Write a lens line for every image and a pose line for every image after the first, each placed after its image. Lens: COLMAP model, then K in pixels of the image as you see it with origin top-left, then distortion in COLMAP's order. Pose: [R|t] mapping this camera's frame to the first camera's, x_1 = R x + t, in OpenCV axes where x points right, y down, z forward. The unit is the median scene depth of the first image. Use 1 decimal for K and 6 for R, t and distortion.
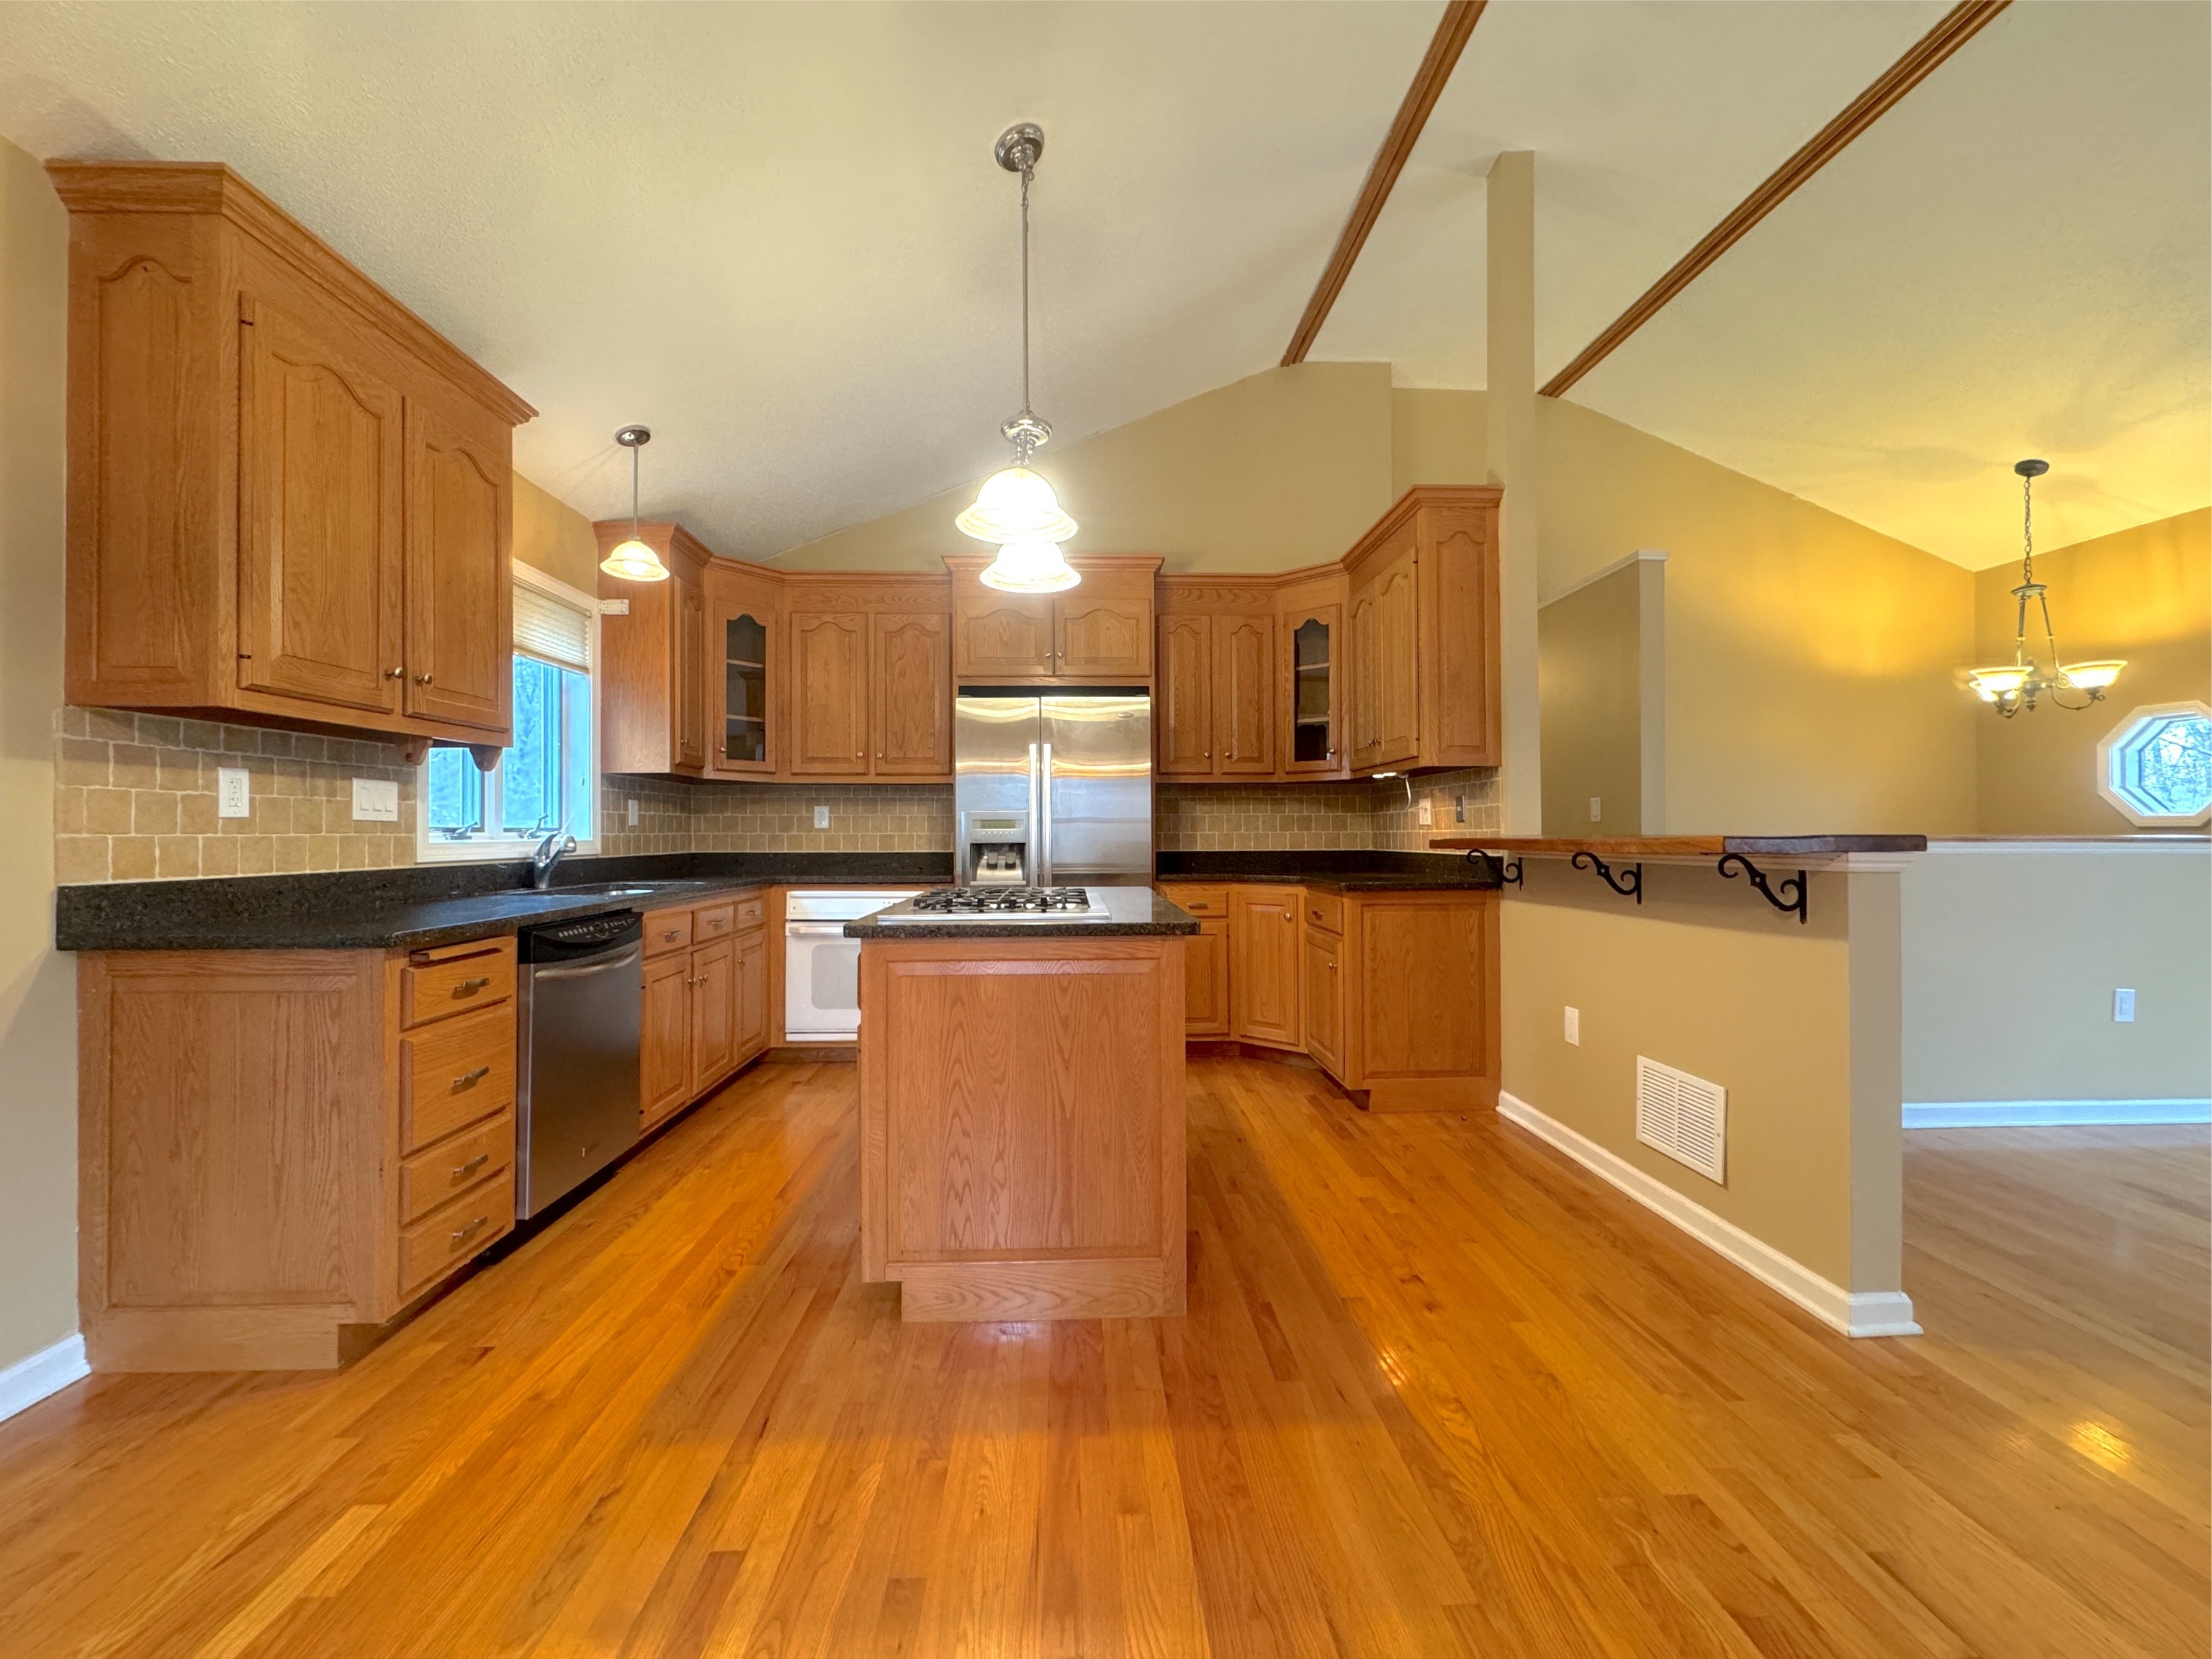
lens RADIAL K [[899.7, 0, 1109.0], [0, 899.7, 823.8], [0, 0, 1]] dist [-0.002327, -0.000888]
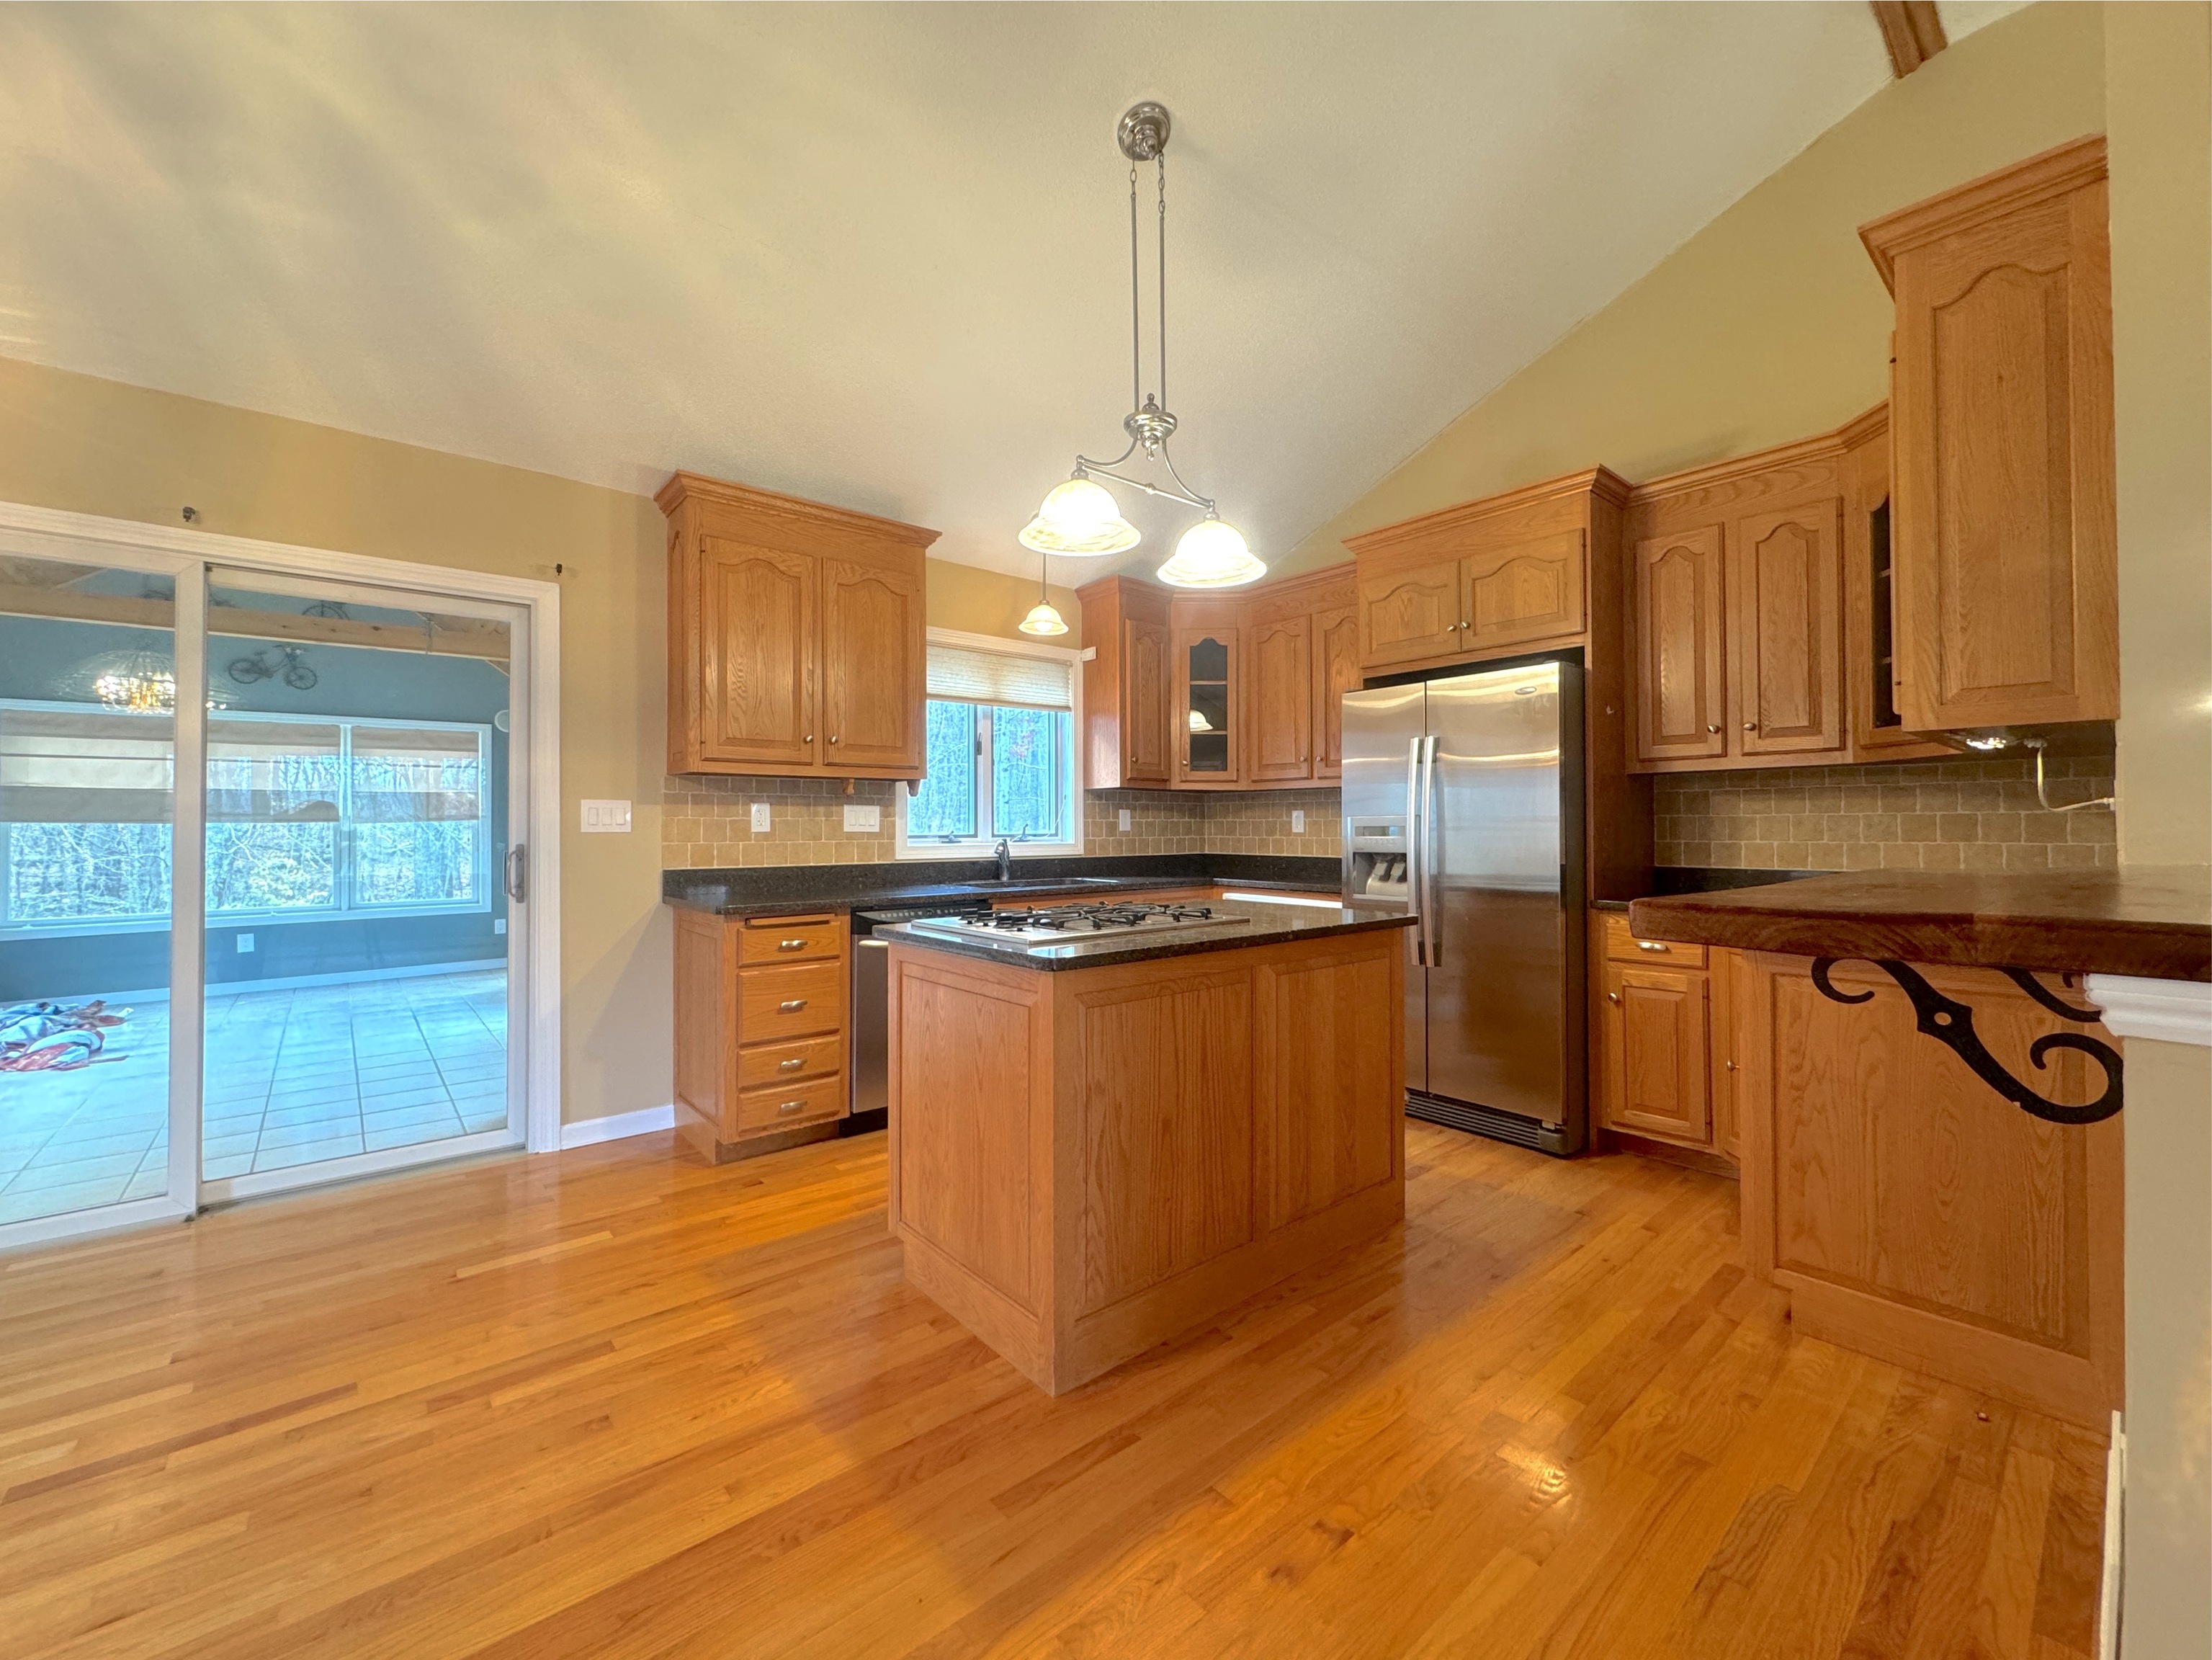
lens RADIAL K [[899.8, 0, 1101.5], [0, 899.8, 815.1], [0, 0, 1]] dist [-0.002327, -0.000888]
pose [[0.614150, -0.009306, -0.789134, 0.654764], [0.008235, 0.999952, -0.005383, -0.020641], [0.789146, -0.003192, 0.614197, 0.389964]]
